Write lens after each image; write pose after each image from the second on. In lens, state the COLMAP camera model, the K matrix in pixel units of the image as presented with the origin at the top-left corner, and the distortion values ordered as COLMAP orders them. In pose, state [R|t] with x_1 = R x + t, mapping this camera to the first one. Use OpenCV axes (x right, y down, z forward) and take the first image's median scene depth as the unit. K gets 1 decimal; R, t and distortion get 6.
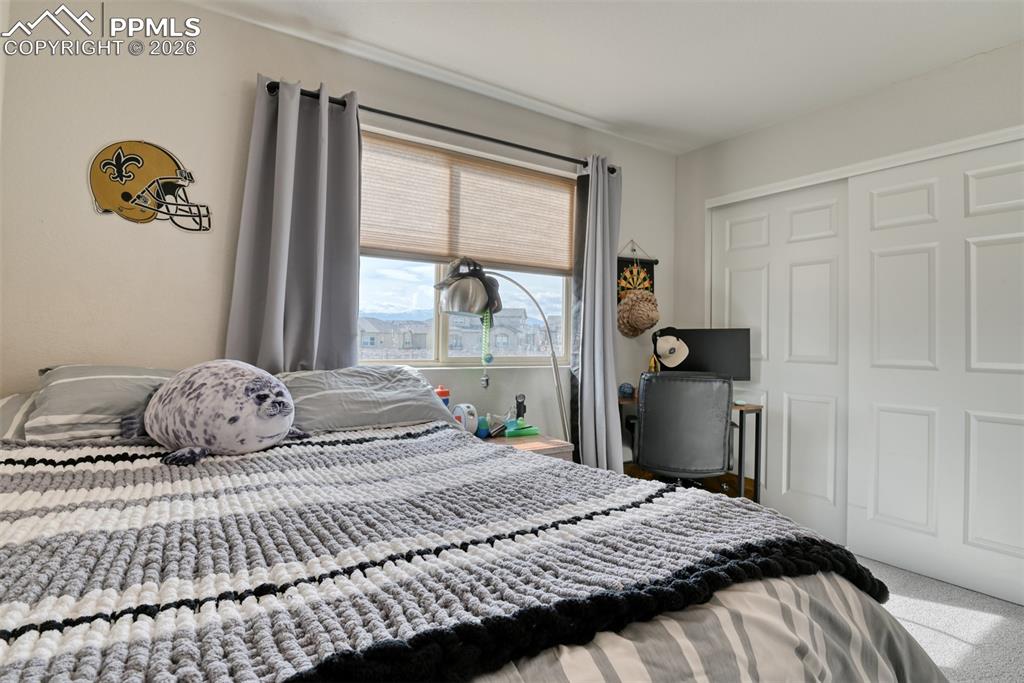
lens RADIAL K [[524.7, 0, 513.3], [0, 524.7, 323.0], [0, 0, 1]] dist [-0.044399, -0.000619]
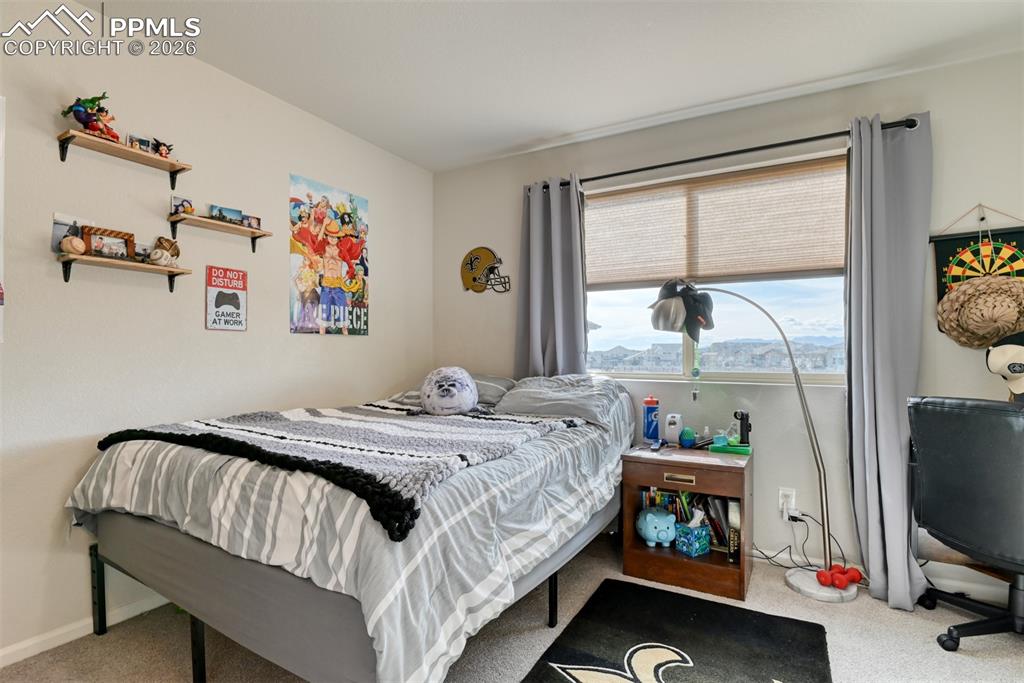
lens RADIAL K [[506.9, 0, 514.7], [0, 506.9, 344.1], [0, 0, 1]] dist [-0.023956, -0.001021]
pose [[0.432432, -0.030653, -0.901145, 0.789018], [0.031148, 0.999333, -0.019046, 0.021068], [0.901128, -0.019832, 0.433098, 0.274806]]
